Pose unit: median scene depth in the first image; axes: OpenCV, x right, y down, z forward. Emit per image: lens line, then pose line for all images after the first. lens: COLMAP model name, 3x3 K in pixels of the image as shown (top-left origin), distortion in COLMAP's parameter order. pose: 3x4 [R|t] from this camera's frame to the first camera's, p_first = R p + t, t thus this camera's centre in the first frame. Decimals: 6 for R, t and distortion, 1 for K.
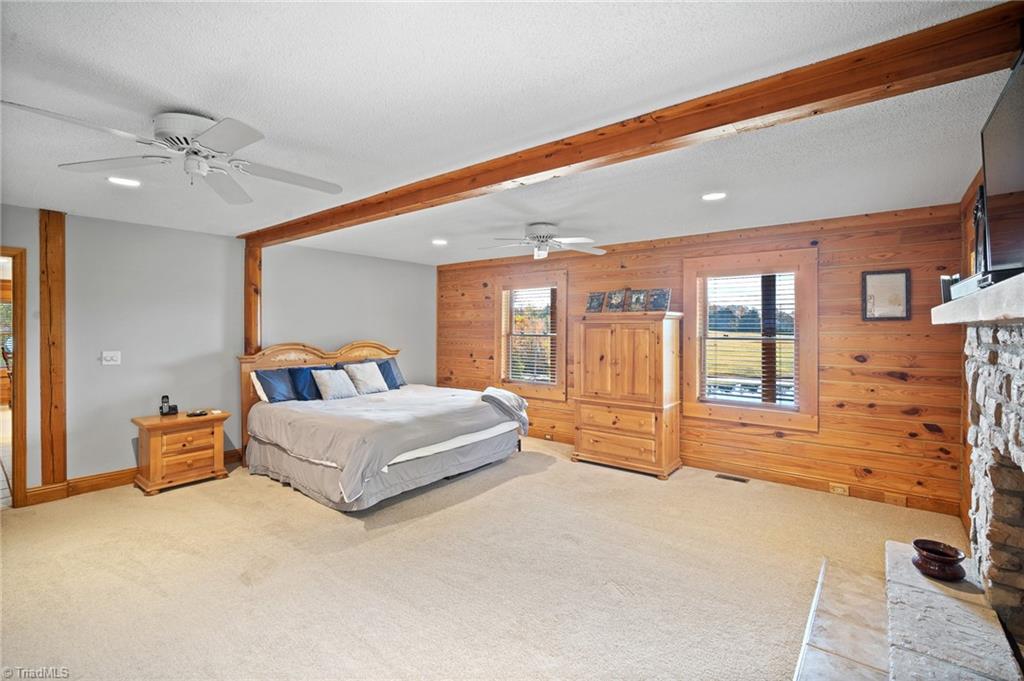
lens RADIAL K [[453.9, 0, 512.0], [0, 453.9, 340.5], [0, 0, 1]] dist [-0.002246, 0.001105]
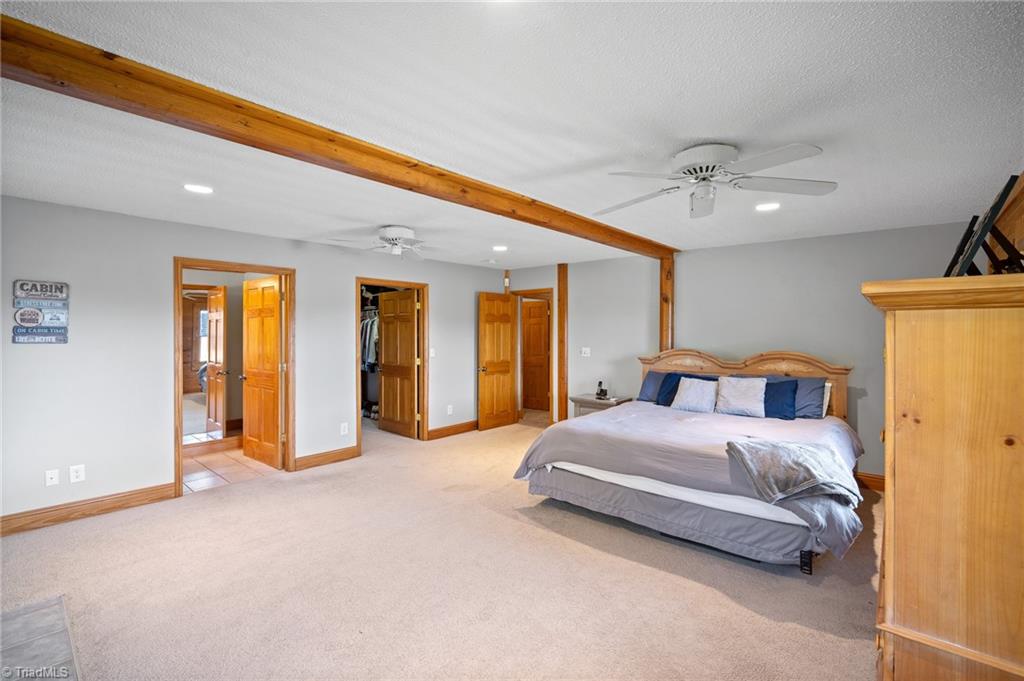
lens RADIAL K [[453.9, 0, 512.0], [0, 453.9, 340.5], [0, 0, 1]] dist [-0.002246, 0.001105]
pose [[-0.038512, 0.021341, -0.999030, 0.624274], [-0.036039, 0.999092, 0.022732, -0.024881], [0.998608, 0.036880, -0.037708, 0.778649]]
